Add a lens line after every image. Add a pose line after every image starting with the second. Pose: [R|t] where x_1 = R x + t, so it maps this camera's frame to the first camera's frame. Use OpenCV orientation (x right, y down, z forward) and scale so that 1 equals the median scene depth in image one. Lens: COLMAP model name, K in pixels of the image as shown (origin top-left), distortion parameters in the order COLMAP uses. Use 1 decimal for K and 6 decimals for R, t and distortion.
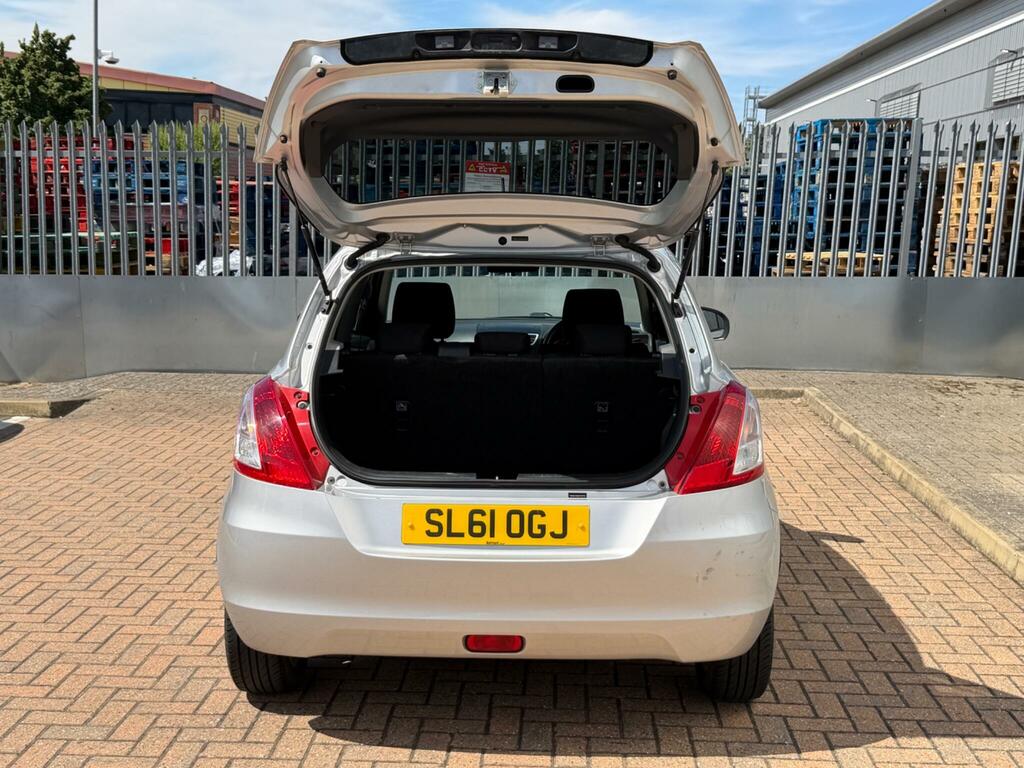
lens RADIAL K [[1265.9, 0, 507.7], [0, 1265.9, 366.3], [0, 0, 1]] dist [0.118368, 0.000000]
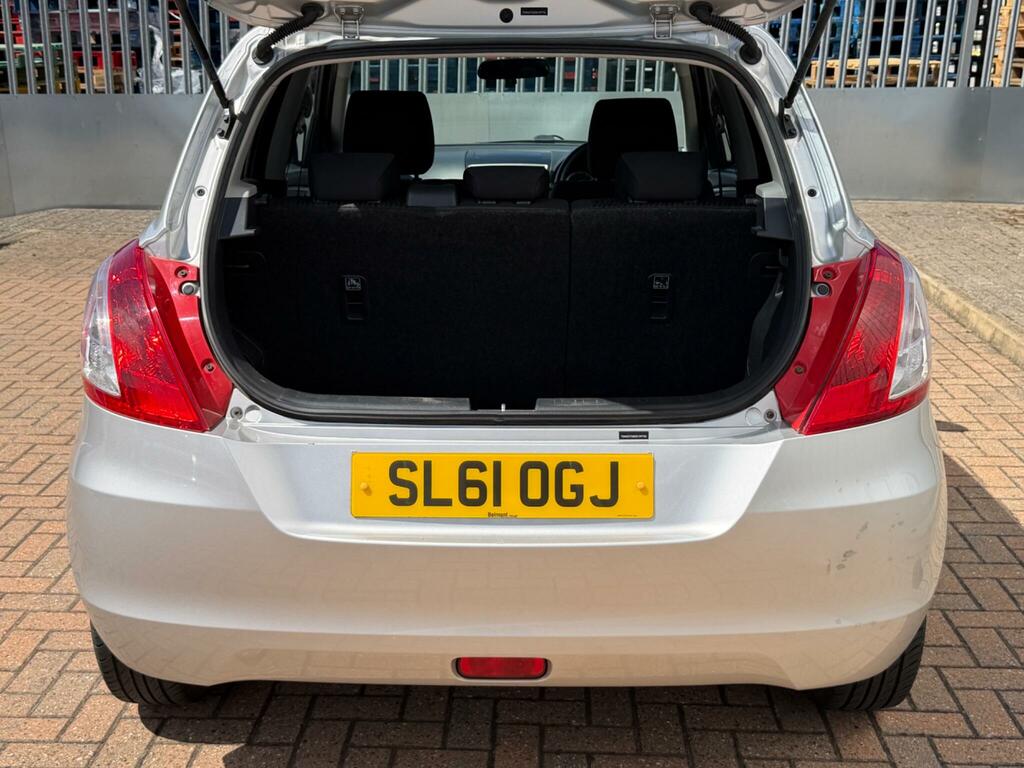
lens RADIAL K [[1265.9, 0, 495.5], [0, 1265.9, 392.4], [0, 0, 1]] dist [0.118368, 0.000000]
pose [[0.999952, -0.009748, -0.000335, -0.010821], [0.009682, 0.987887, 0.154871, -0.013712], [-0.001179, -0.154867, 0.987935, 0.350488]]
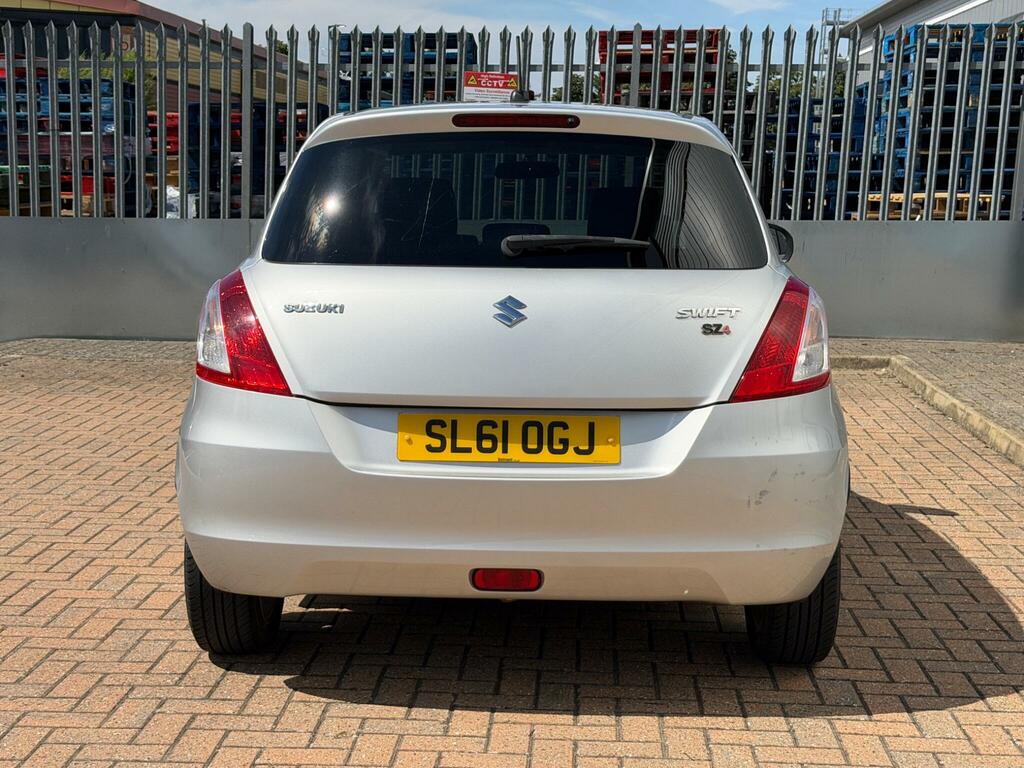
lens RADIAL K [[1637.3, 0, 500.2], [0, 1637.3, 363.1], [0, 0, 1]] dist [0.138756, 0.000000]
pose [[0.999963, 0.004169, -0.007522, -0.006468], [-0.004211, 0.999976, -0.005540, 0.071668], [0.007498, 0.005571, 0.999956, -0.077040]]
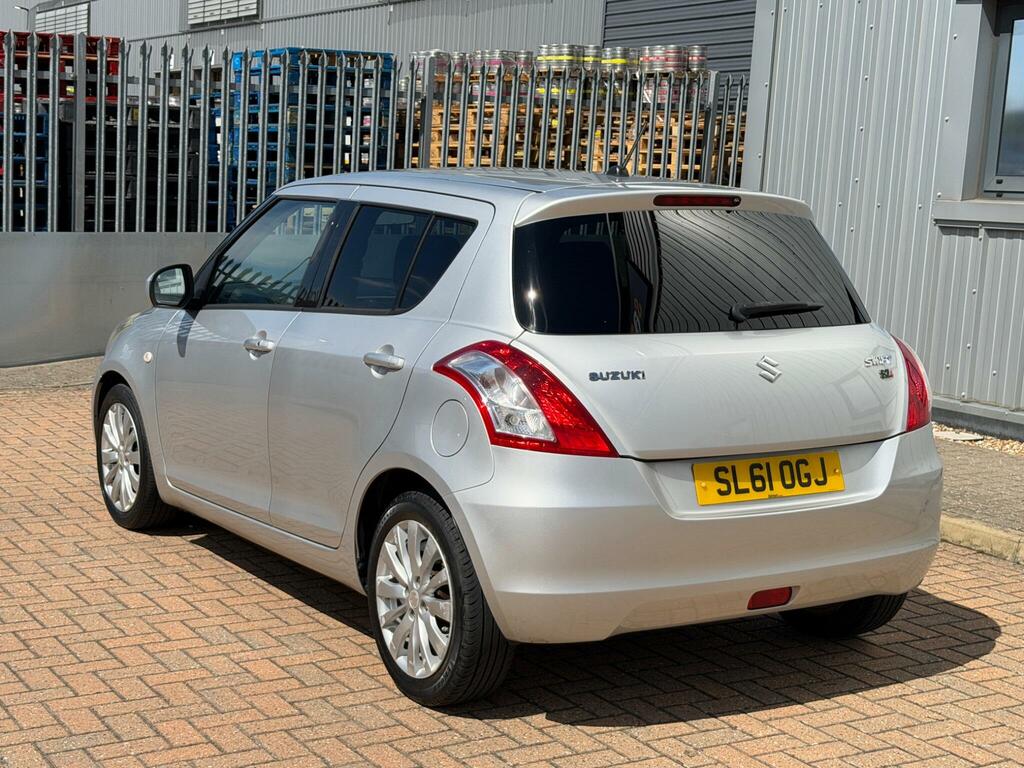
lens RADIAL K [[1637.3, 0, 502.9], [0, 1637.3, 361.2], [0, 0, 1]] dist [0.138756, 0.000000]
pose [[0.833239, -0.048900, 0.550746, -0.781035], [0.045837, 0.998762, 0.019330, 0.000253], [-0.551009, 0.009138, 0.834449, 0.040918]]
